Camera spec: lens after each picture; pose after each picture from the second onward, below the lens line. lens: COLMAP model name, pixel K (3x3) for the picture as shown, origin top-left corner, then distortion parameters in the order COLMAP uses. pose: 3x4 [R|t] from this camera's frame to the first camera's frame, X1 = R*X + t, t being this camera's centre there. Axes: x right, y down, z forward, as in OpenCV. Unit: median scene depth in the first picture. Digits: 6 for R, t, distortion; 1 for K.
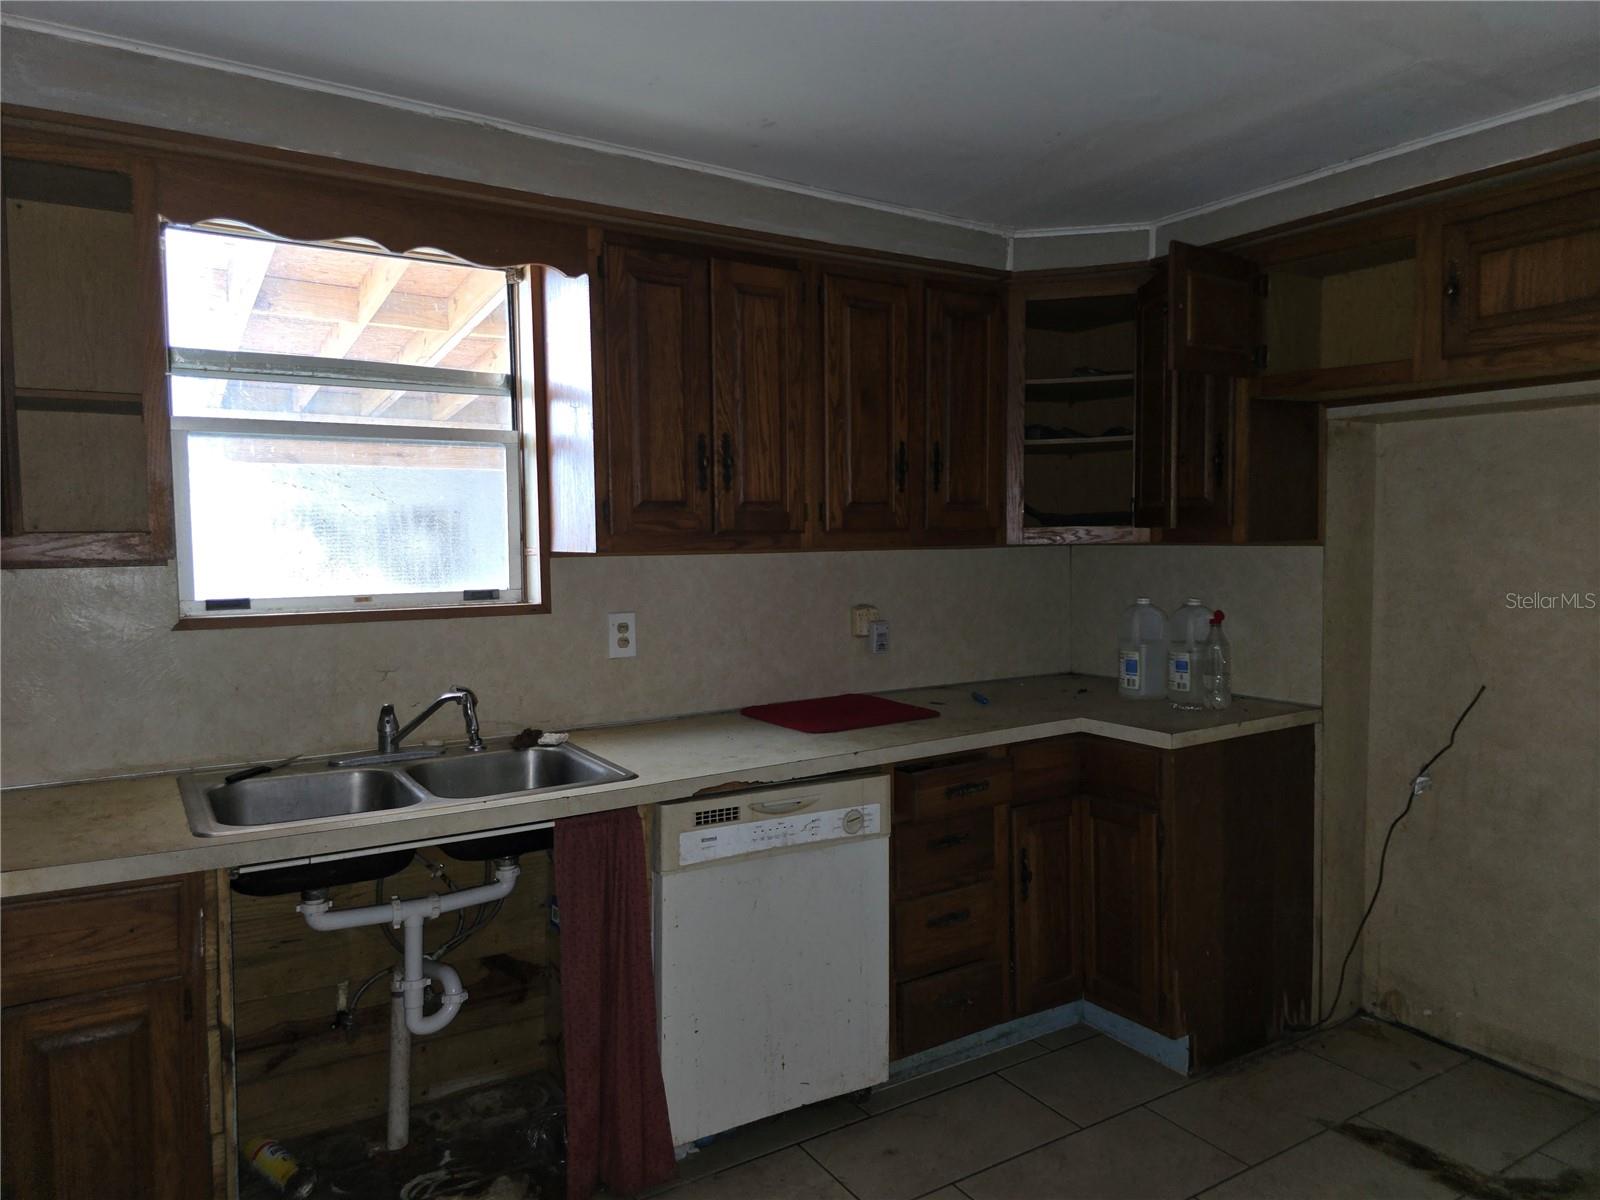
lens RADIAL K [[1084.2, 0, 812.6], [0, 1084.2, 592.9], [0, 0, 1]] dist [0.054733, -0.049599]
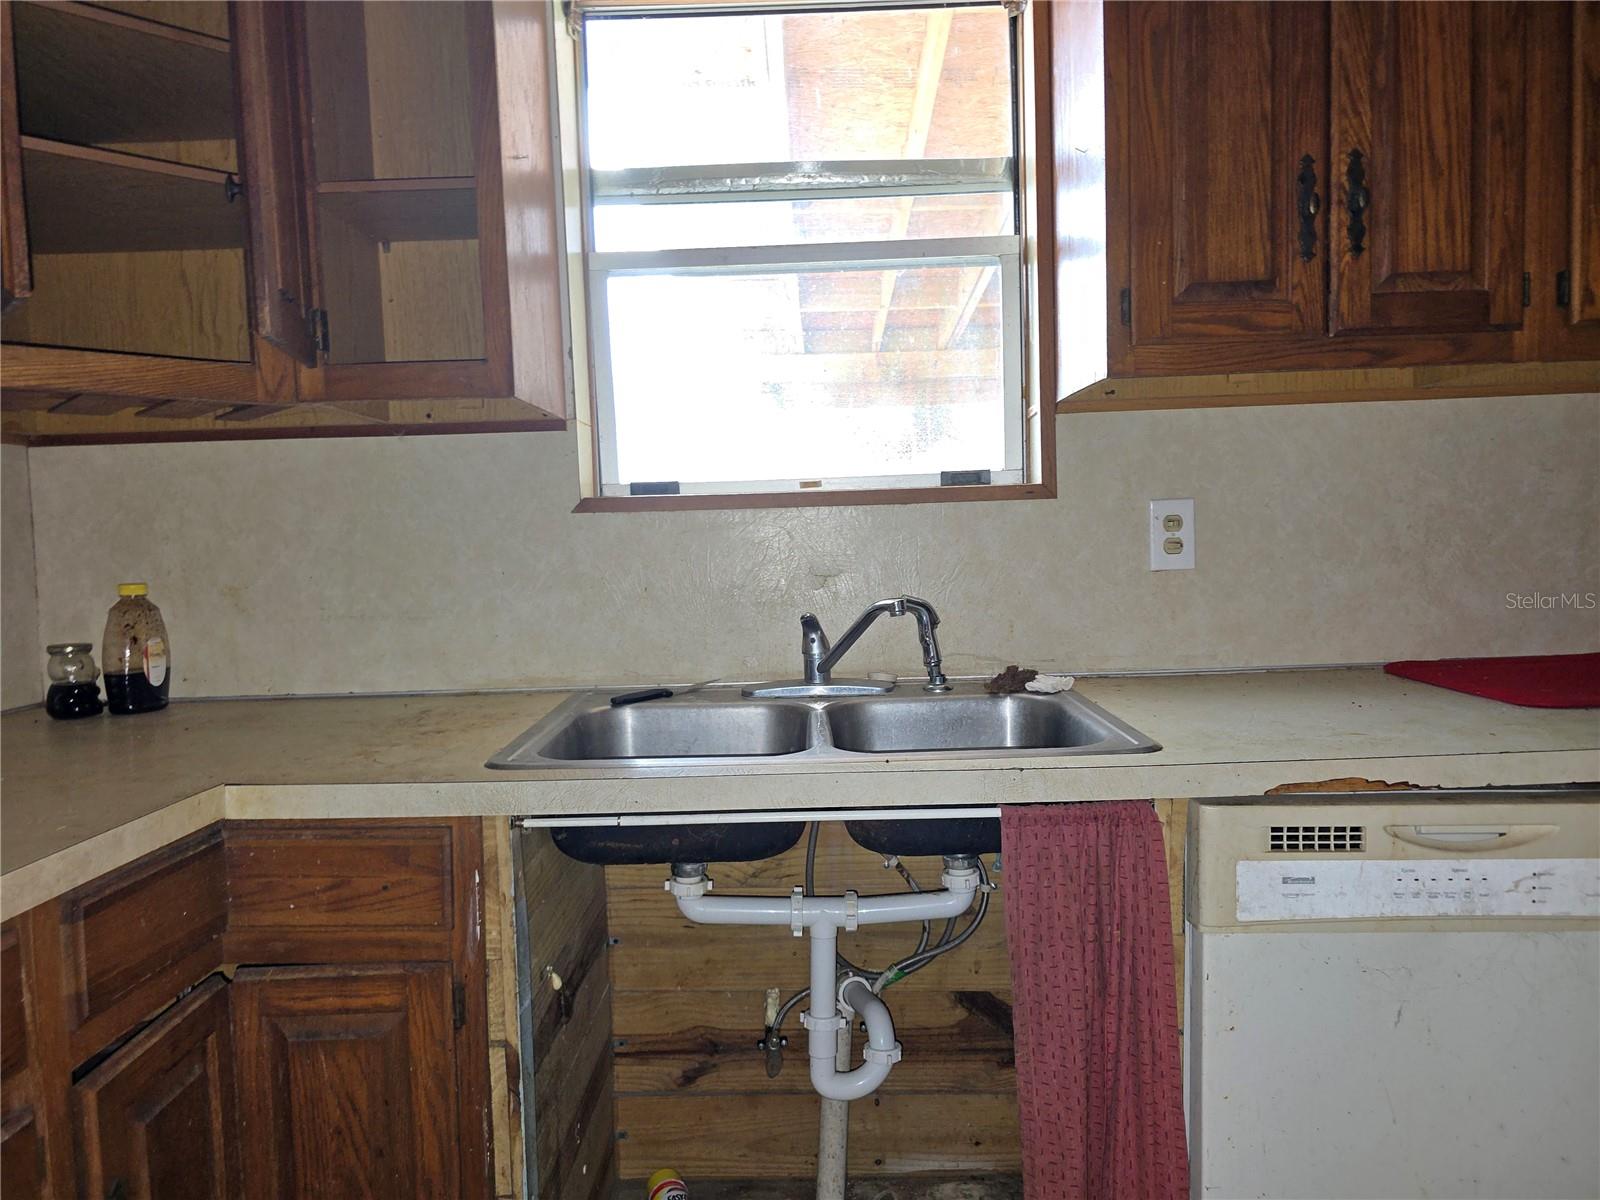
lens RADIAL K [[1084.2, 0, 808.0], [0, 1084.2, 602.0], [0, 0, 1]] dist [0.054733, -0.049599]
pose [[0.840872, 0.016121, -0.540993, -0.008718], [-0.004974, 0.999744, 0.022060, 0.074517], [0.541211, -0.015858, 0.840738, 0.391794]]
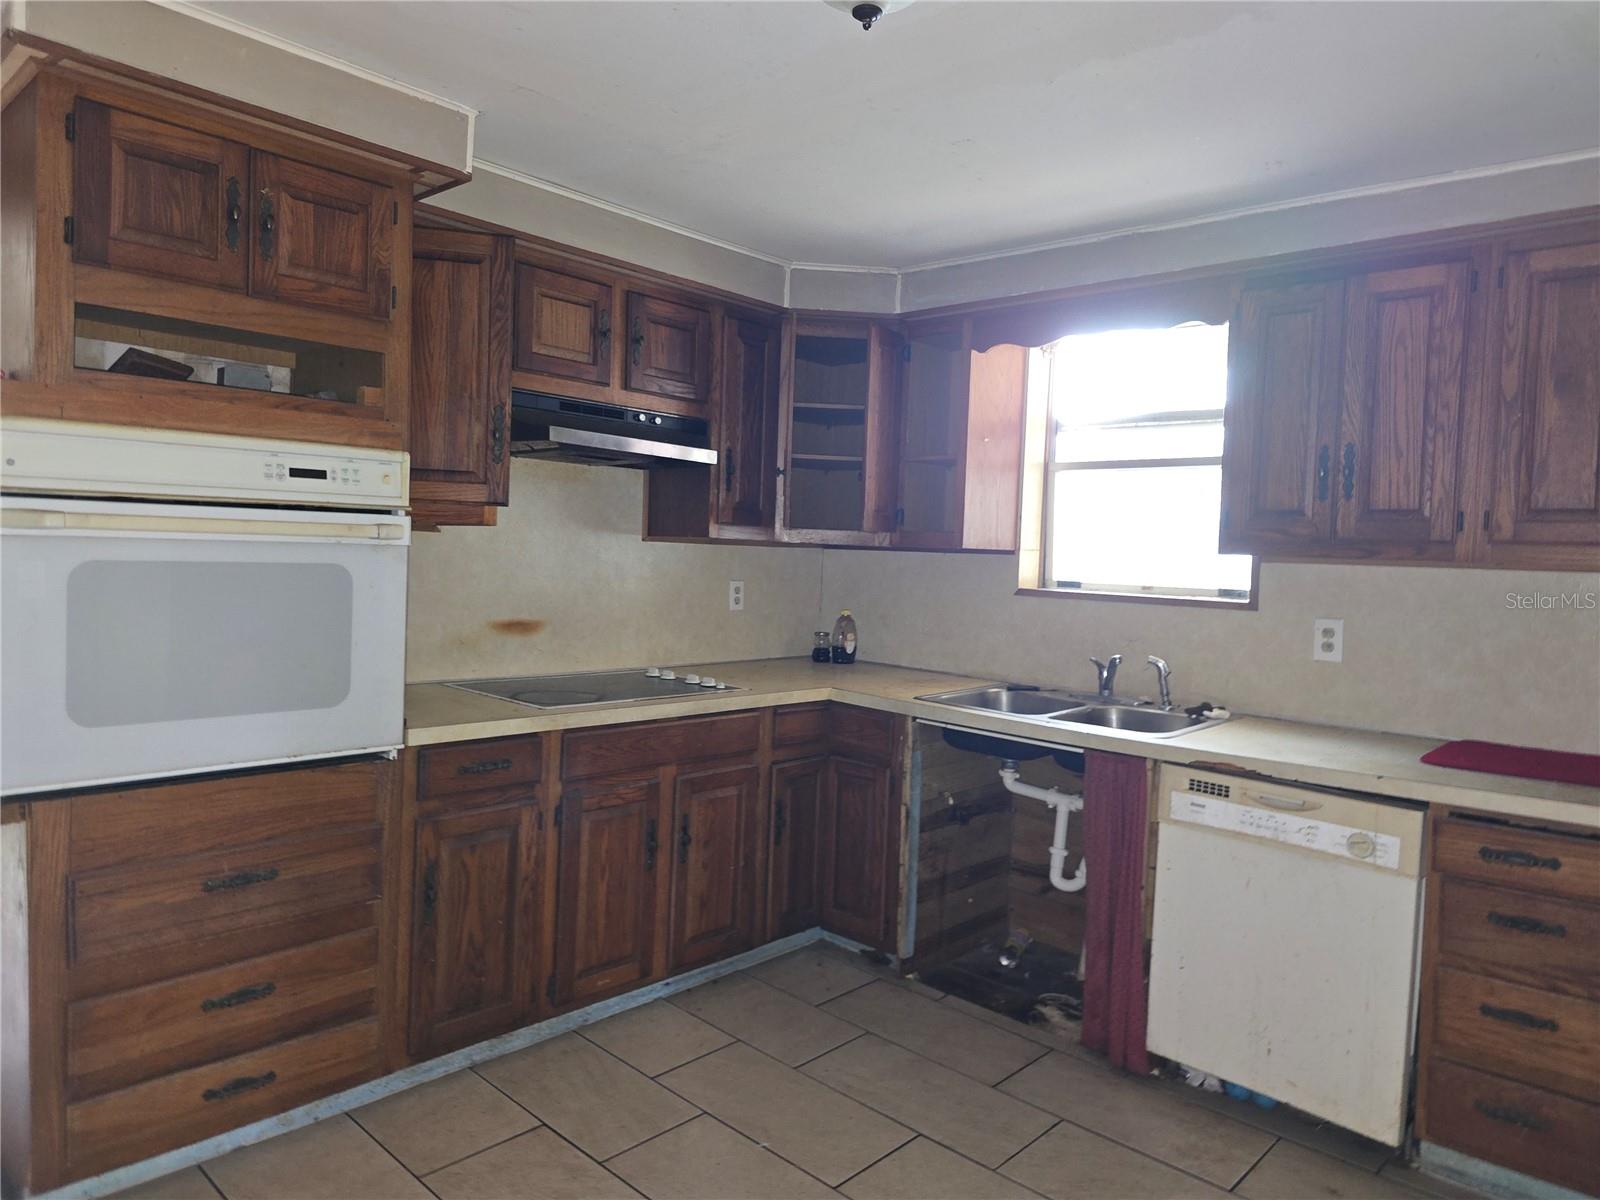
lens RADIAL K [[1084.2, 0, 802.8], [0, 1084.2, 585.3], [0, 0, 1]] dist [0.054733, -0.049599]
pose [[0.239989, 0.050191, -0.969477, 0.828246], [-0.091385, 0.995396, 0.028911, 0.002294], [0.966465, 0.081657, 0.243471, 0.279244]]
